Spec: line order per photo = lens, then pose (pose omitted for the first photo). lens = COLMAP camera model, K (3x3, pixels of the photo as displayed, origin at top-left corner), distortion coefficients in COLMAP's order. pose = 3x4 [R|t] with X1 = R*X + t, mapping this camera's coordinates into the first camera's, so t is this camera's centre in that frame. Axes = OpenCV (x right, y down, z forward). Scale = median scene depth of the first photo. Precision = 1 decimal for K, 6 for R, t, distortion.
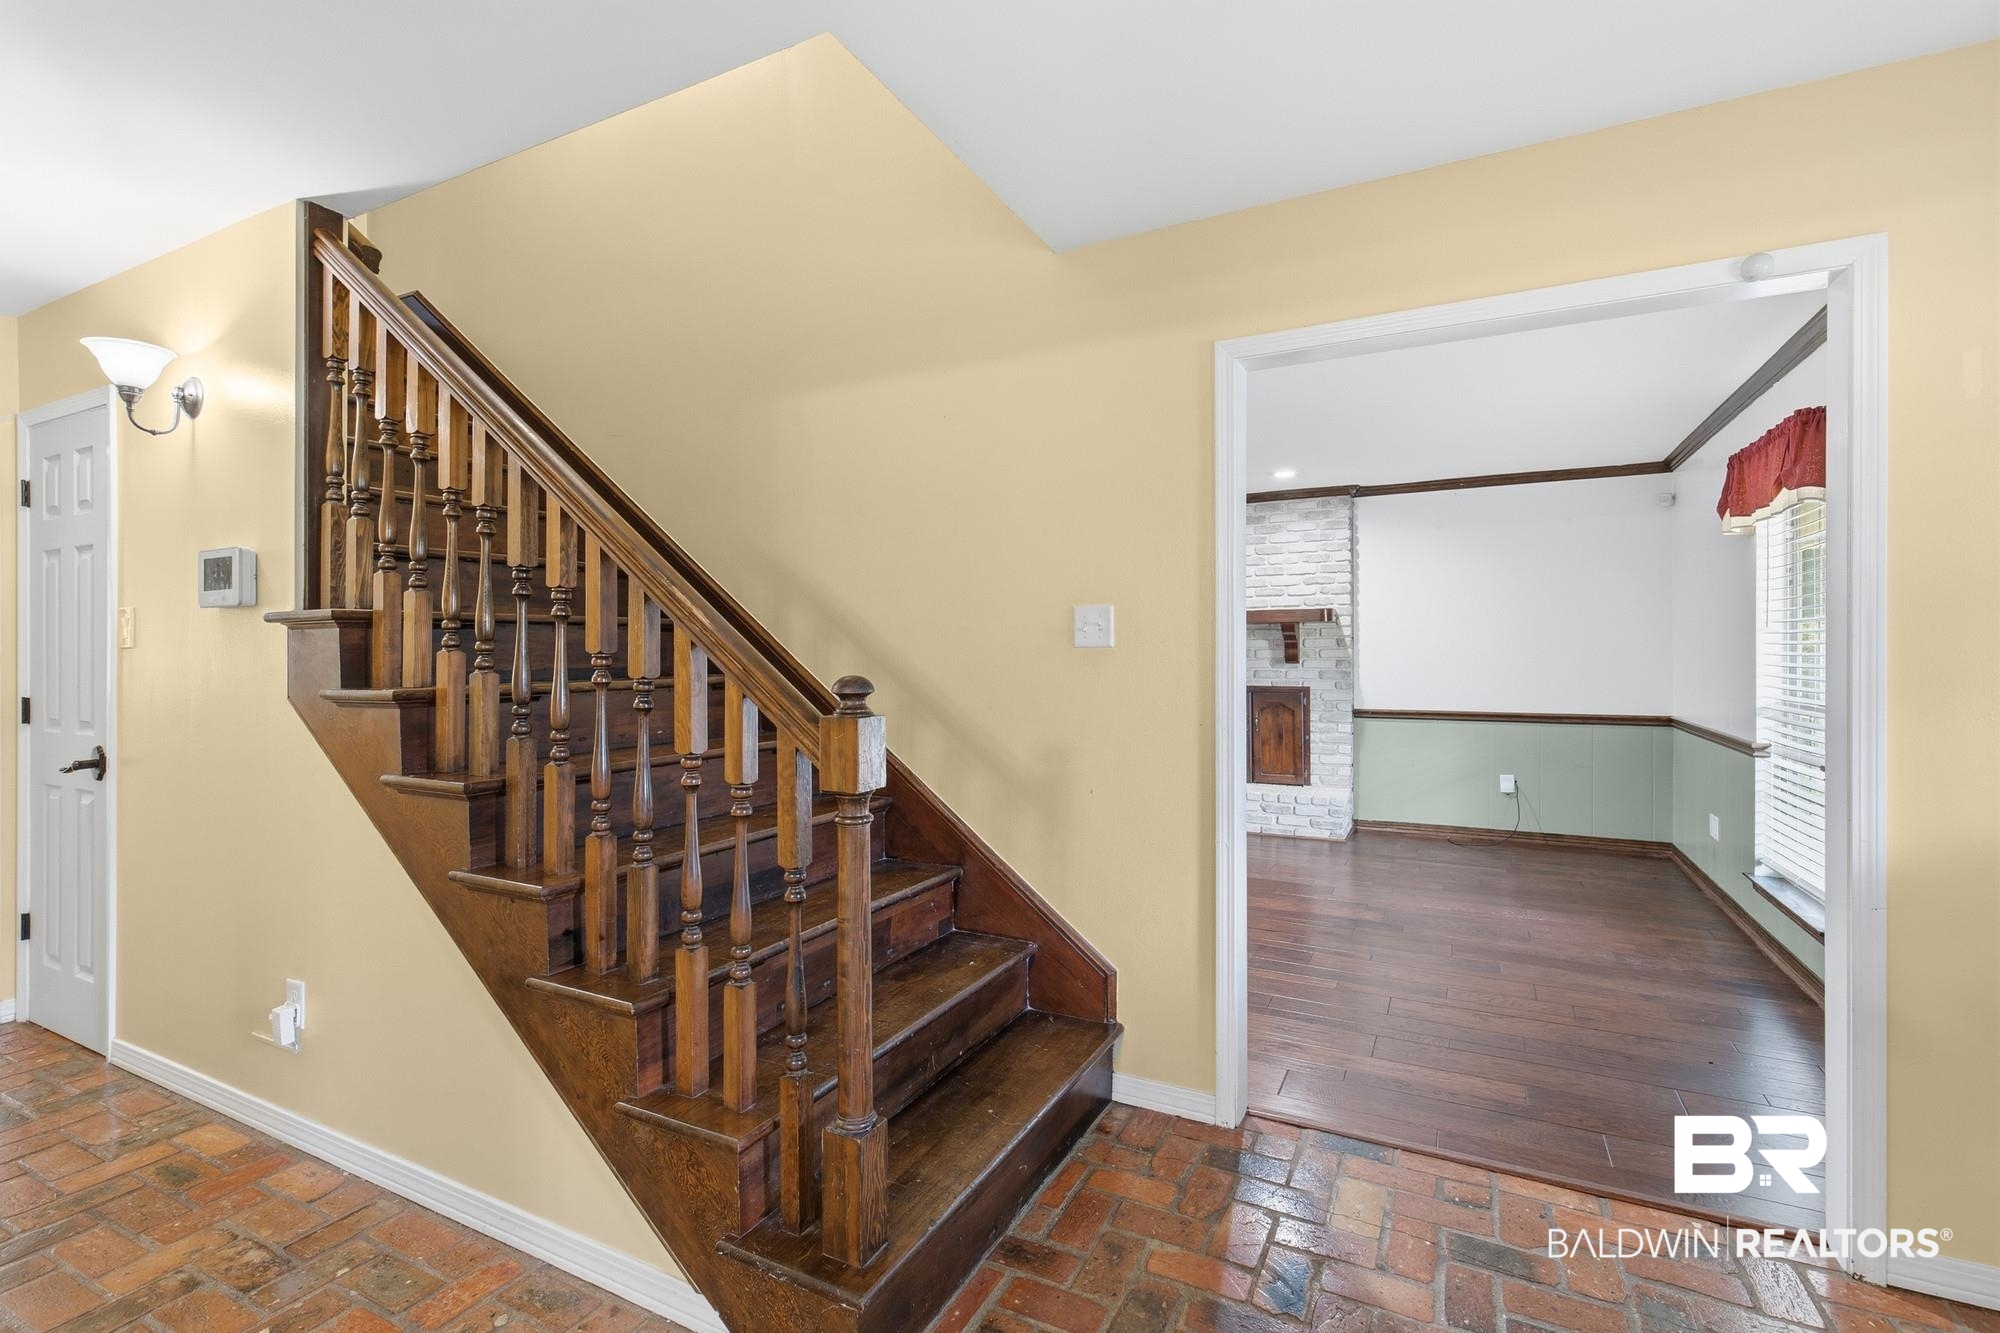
lens RADIAL K [[918.2, 0, 998.4], [0, 918.2, 660.0], [0, 0, 1]] dist [0.000672, 0.000203]
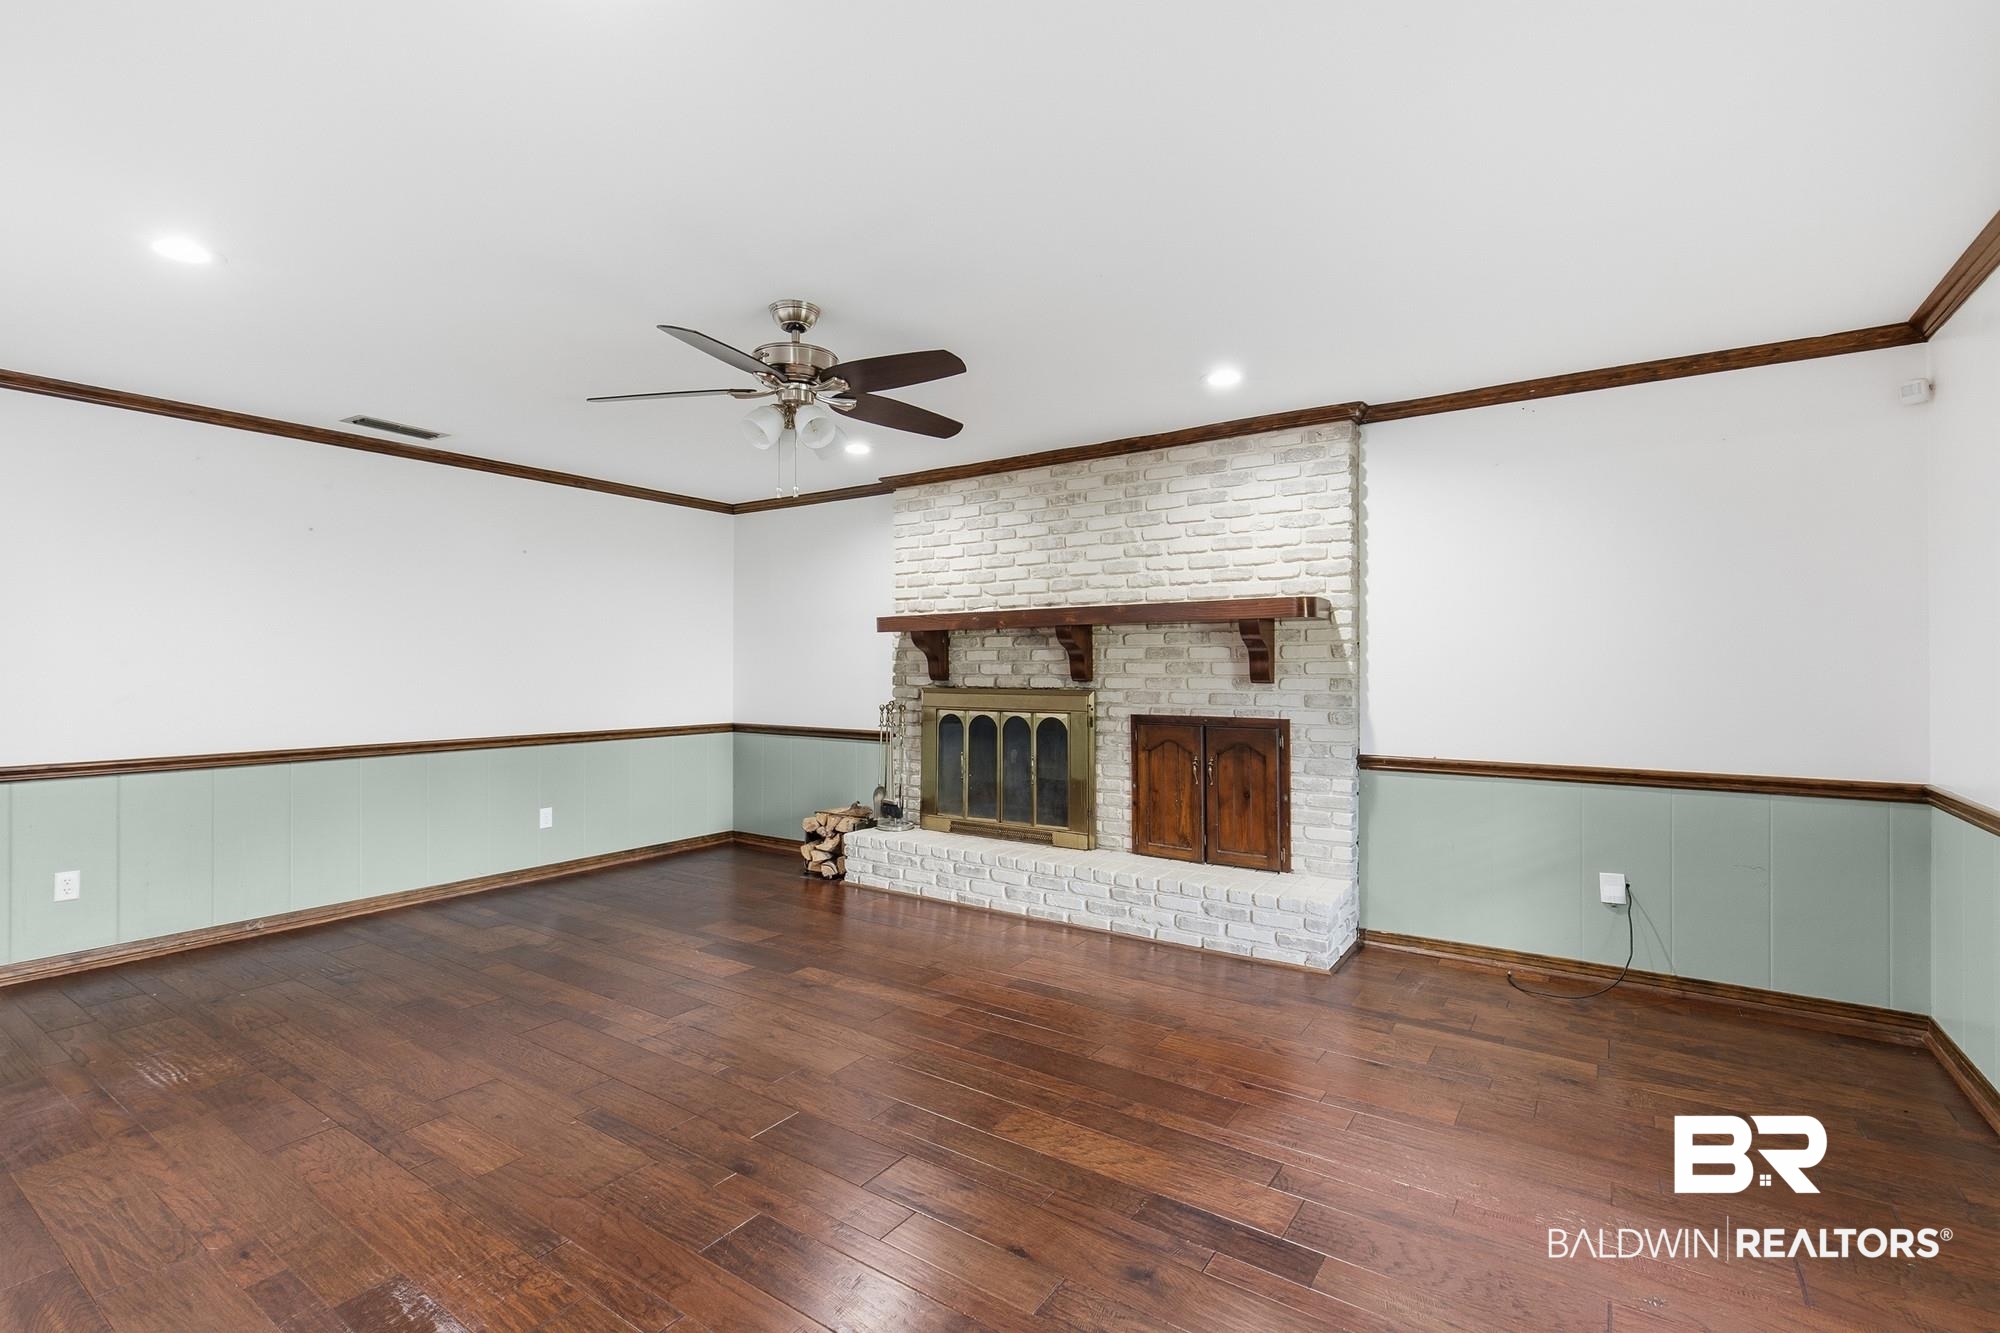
lens RADIAL K [[918.2, 0, 997.0], [0, 918.2, 664.2], [0, 0, 1]] dist [0.000672, 0.000203]
pose [[0.992130, 0.001795, -0.125198, 0.217703], [-0.002712, 0.999971, -0.007158, -0.004701], [0.125182, 0.007441, 0.992106, 0.335775]]
